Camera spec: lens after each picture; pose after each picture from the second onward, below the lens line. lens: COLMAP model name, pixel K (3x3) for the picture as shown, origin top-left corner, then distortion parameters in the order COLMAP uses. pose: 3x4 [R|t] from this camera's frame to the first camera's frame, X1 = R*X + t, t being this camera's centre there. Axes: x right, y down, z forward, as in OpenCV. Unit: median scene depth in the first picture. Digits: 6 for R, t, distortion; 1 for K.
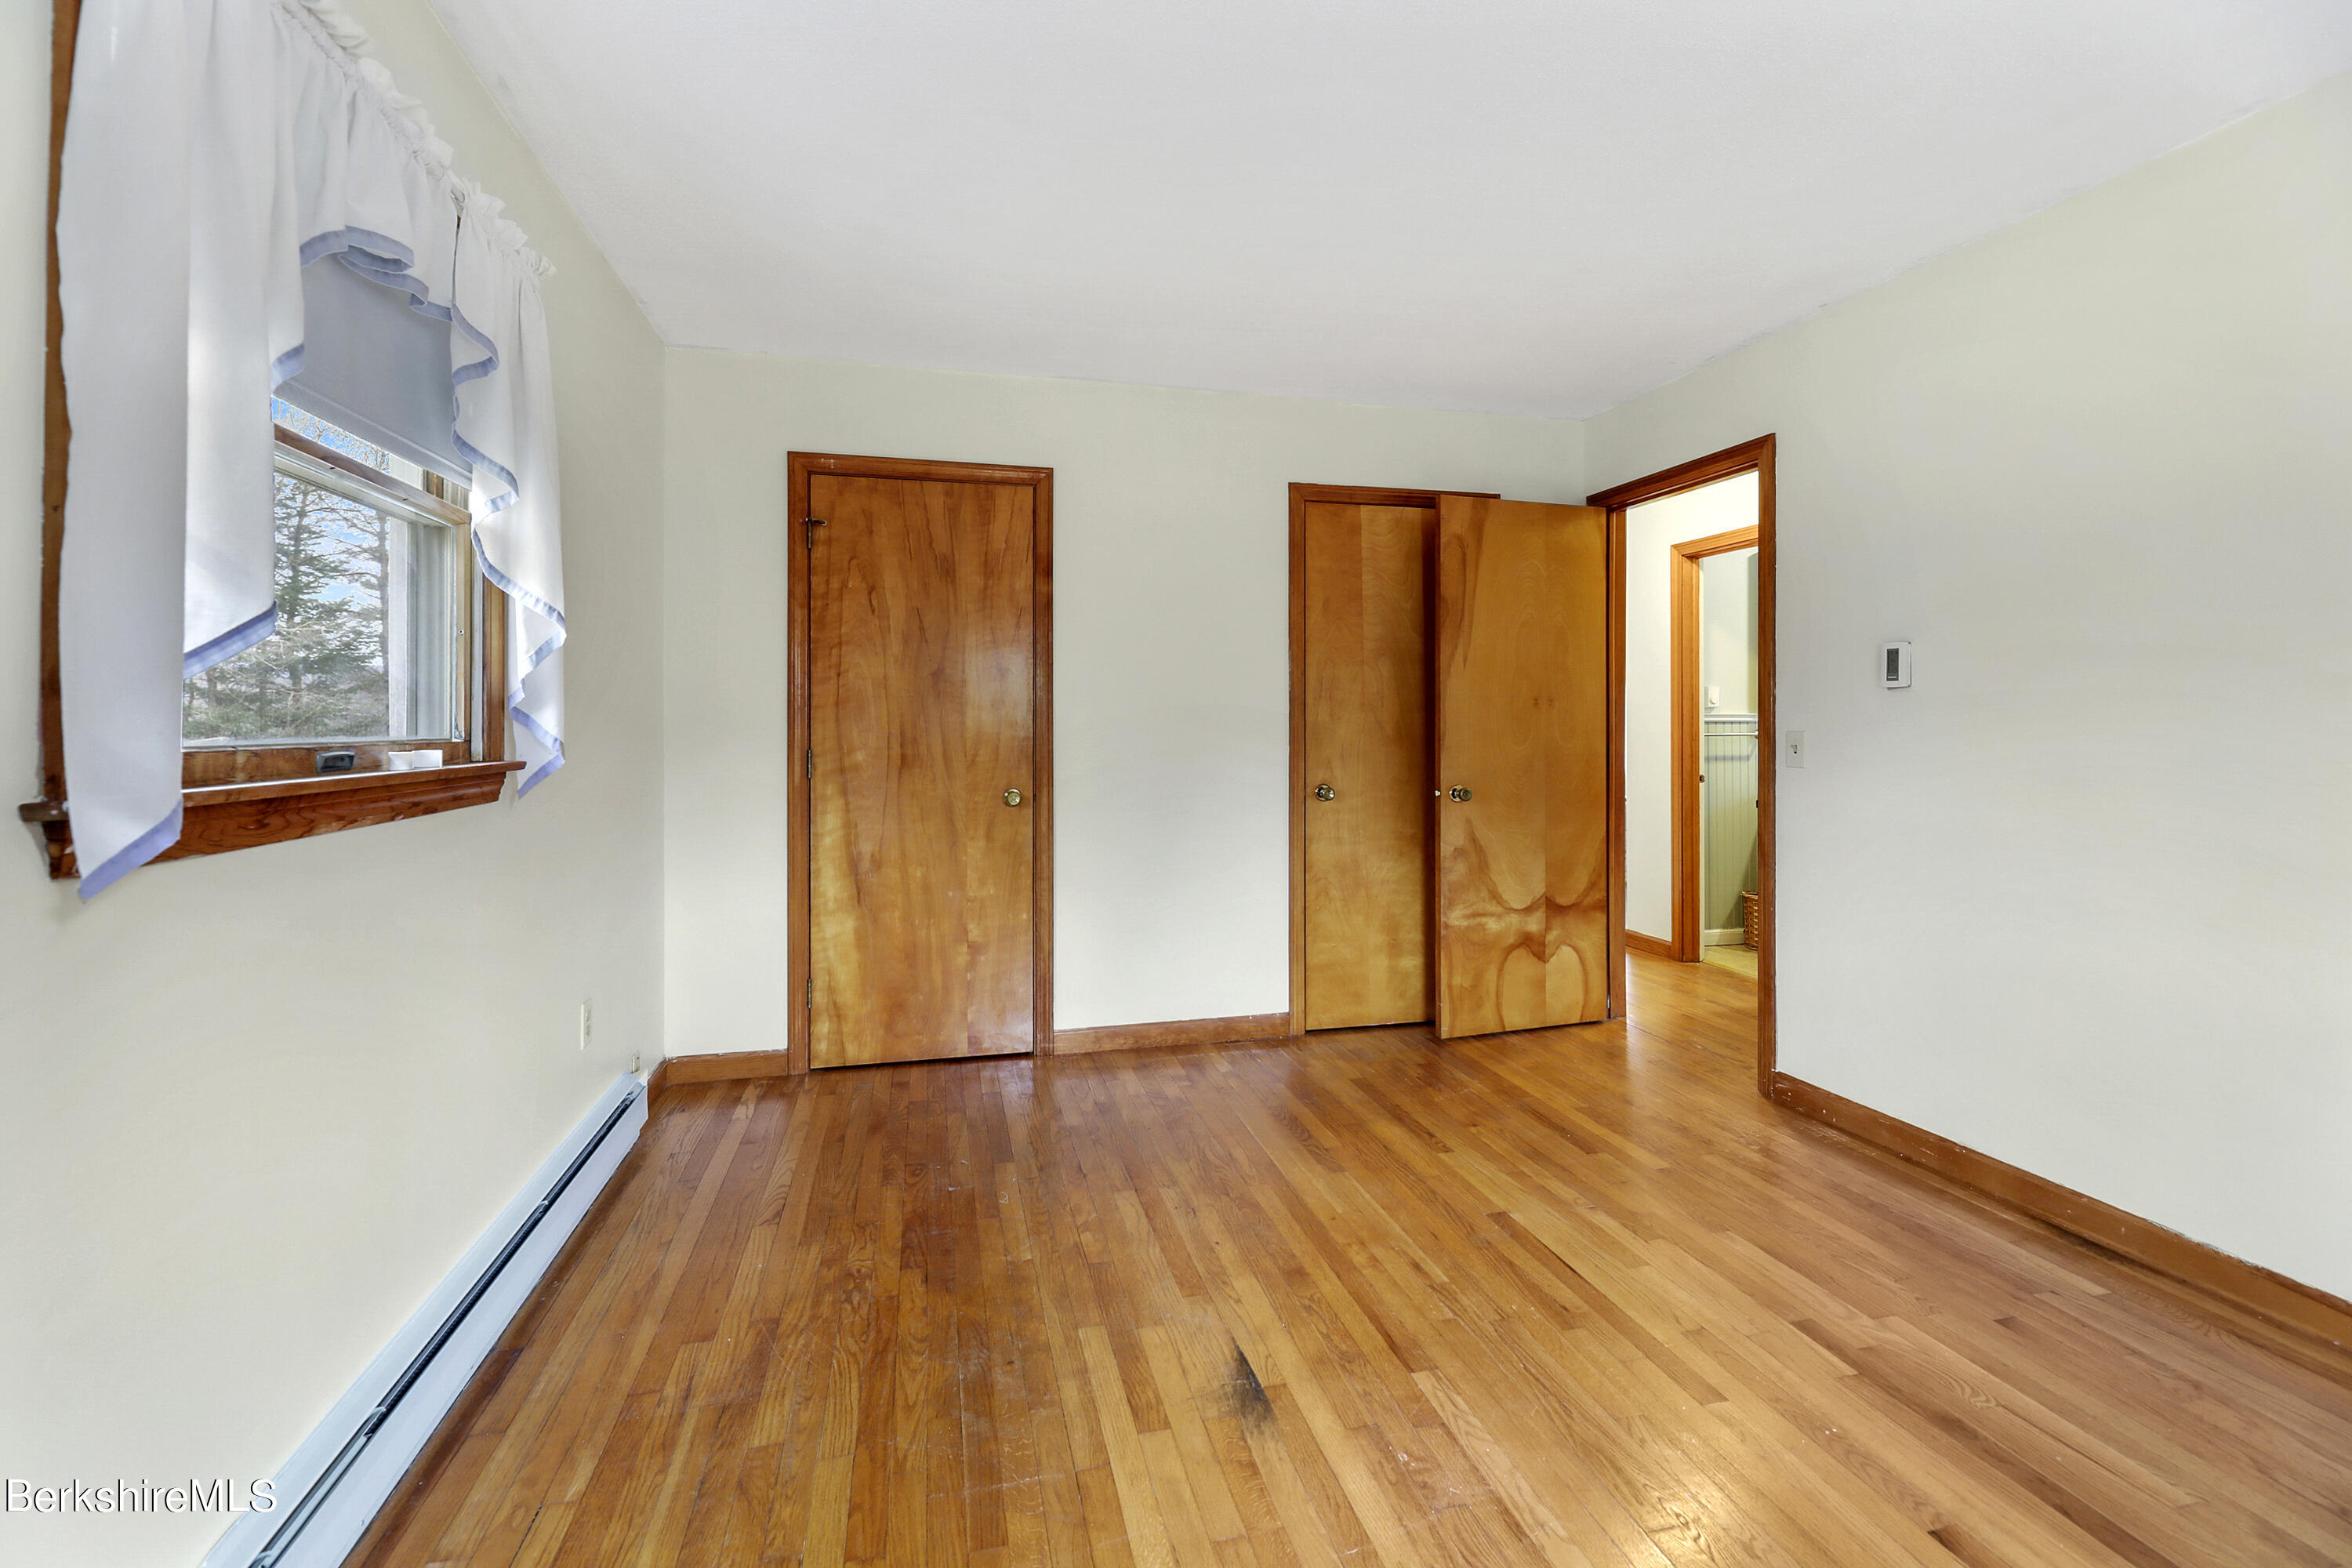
lens RADIAL K [[968.6, 0, 1131.5], [0, 968.6, 717.1], [0, 0, 1]] dist [-0.000901, -0.000949]
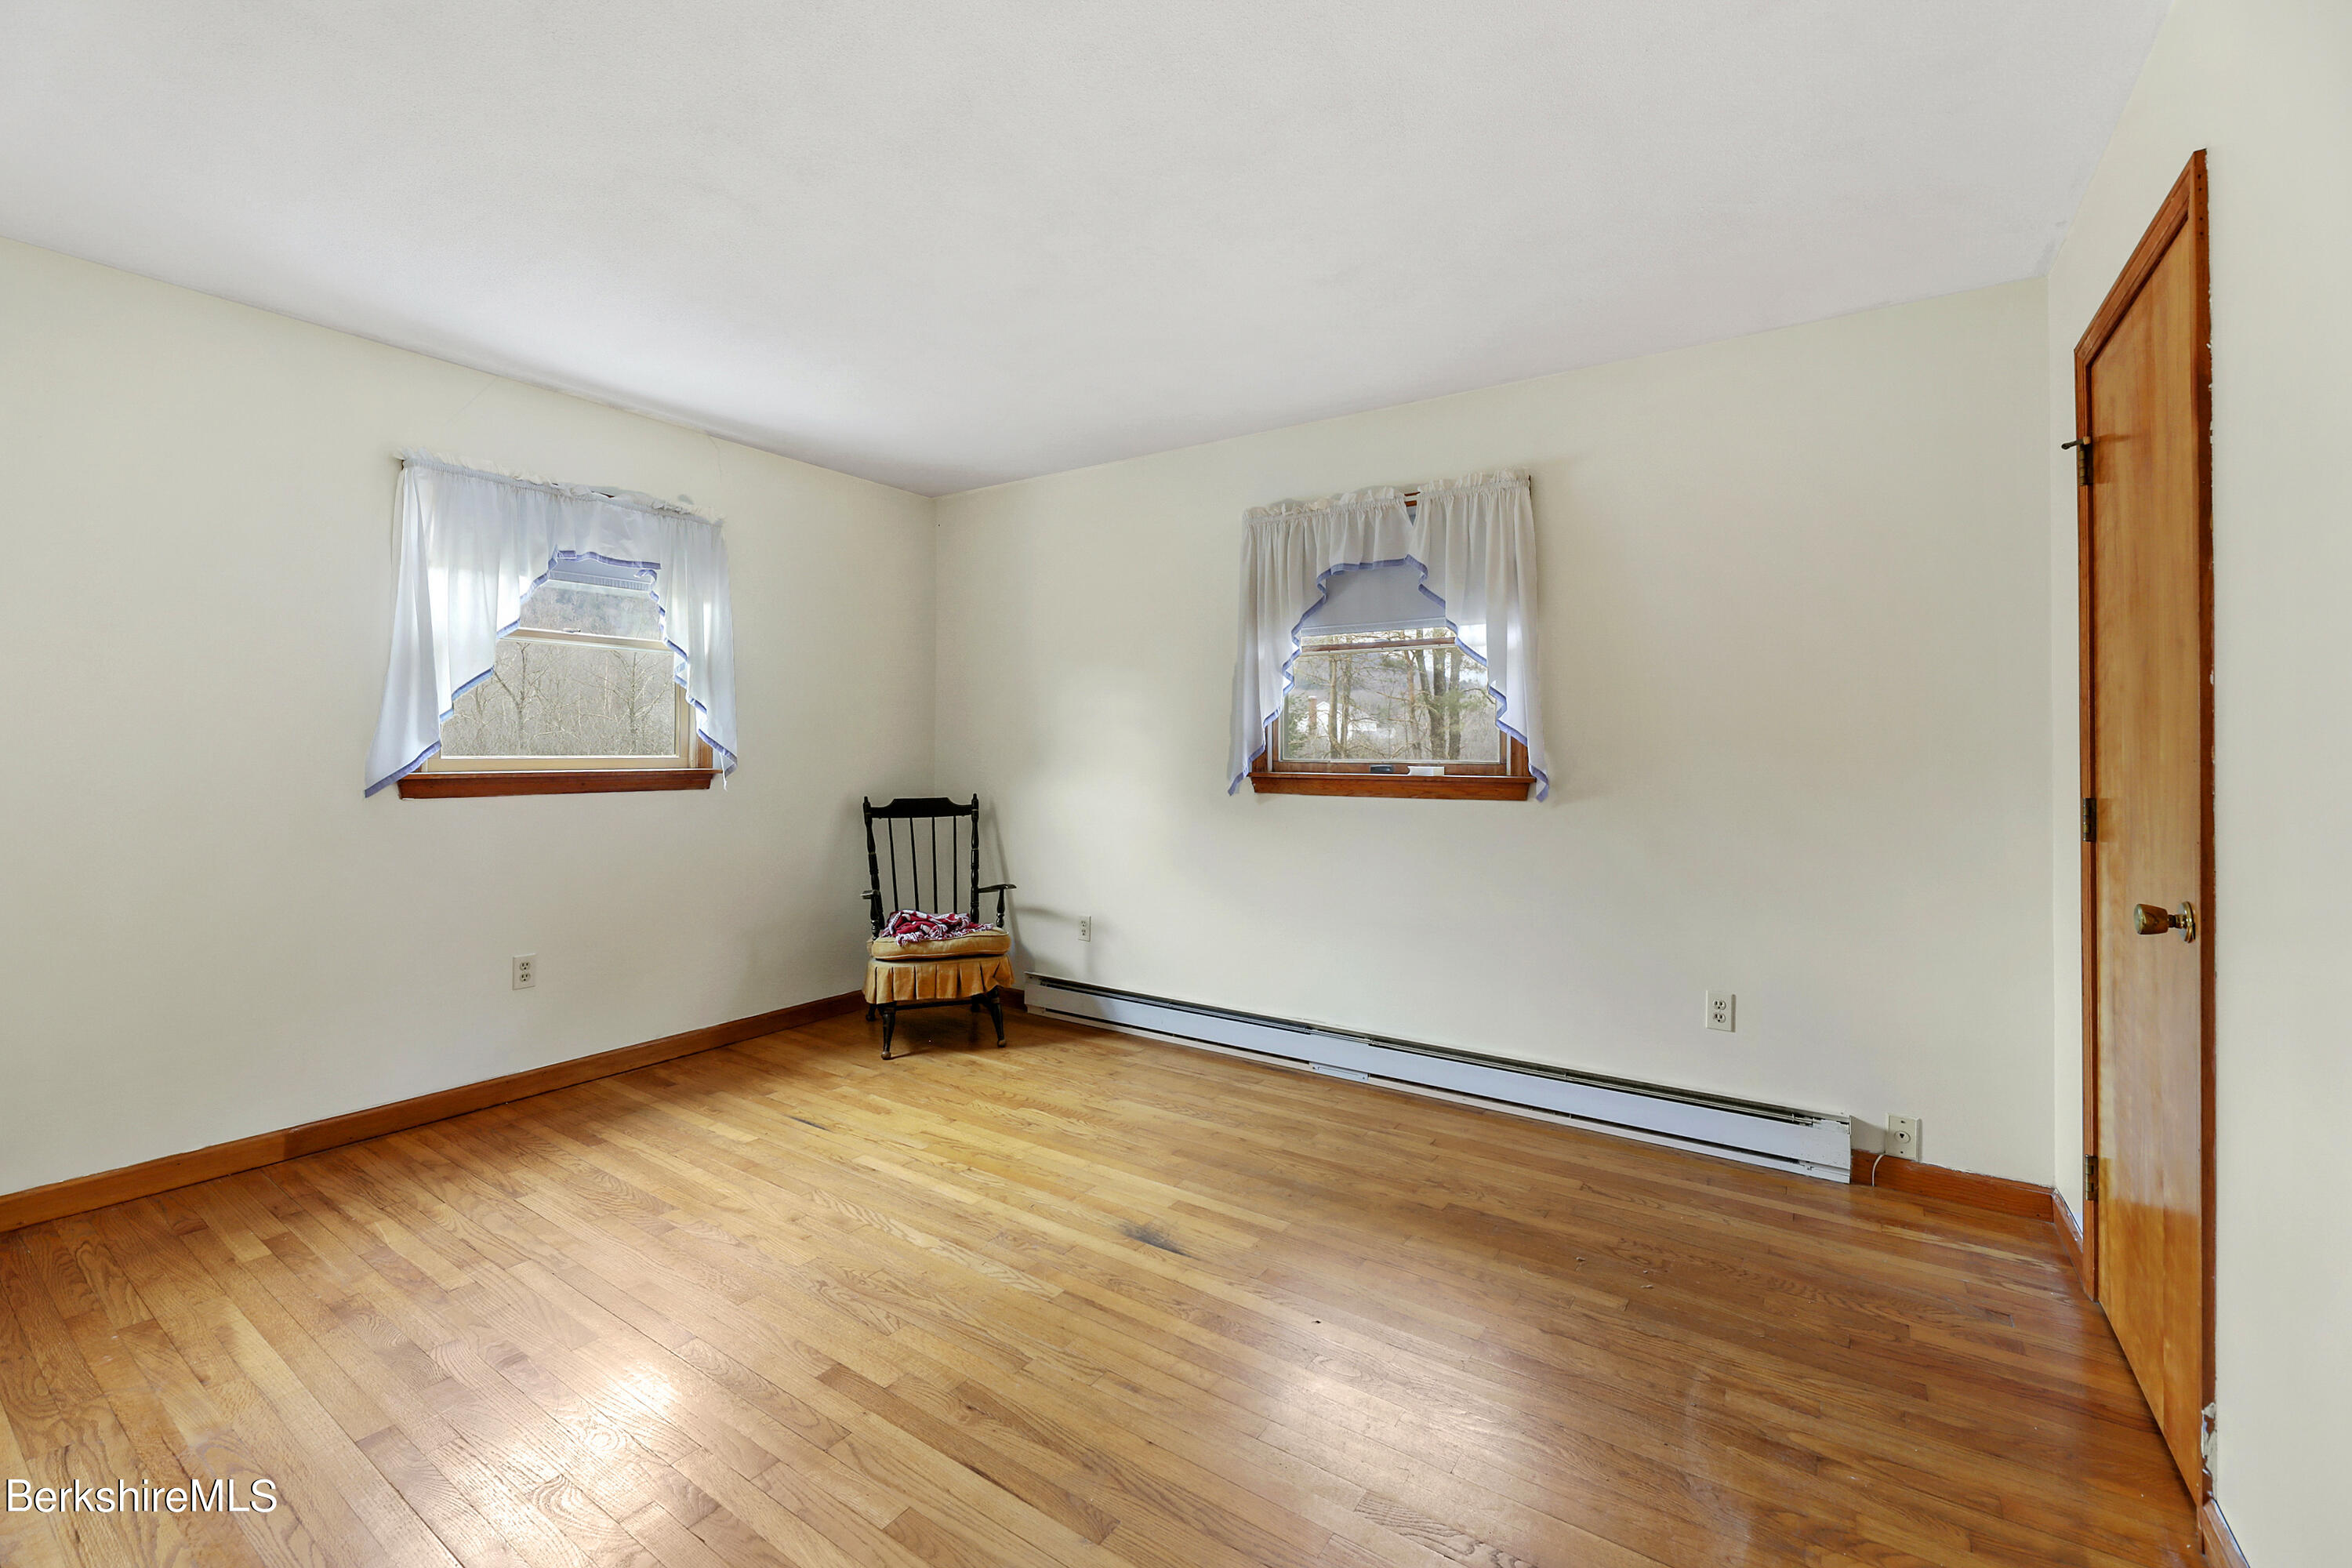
lens RADIAL K [[968.6, 0, 1164.0], [0, 968.6, 765.0], [0, 0, 1]] dist [-0.000901, -0.000949]
pose [[-0.715006, 0.006636, -0.699087, 1.020038], [0.001313, 0.999966, 0.008149, 0.013830], [0.699117, 0.004908, -0.714991, 1.910915]]
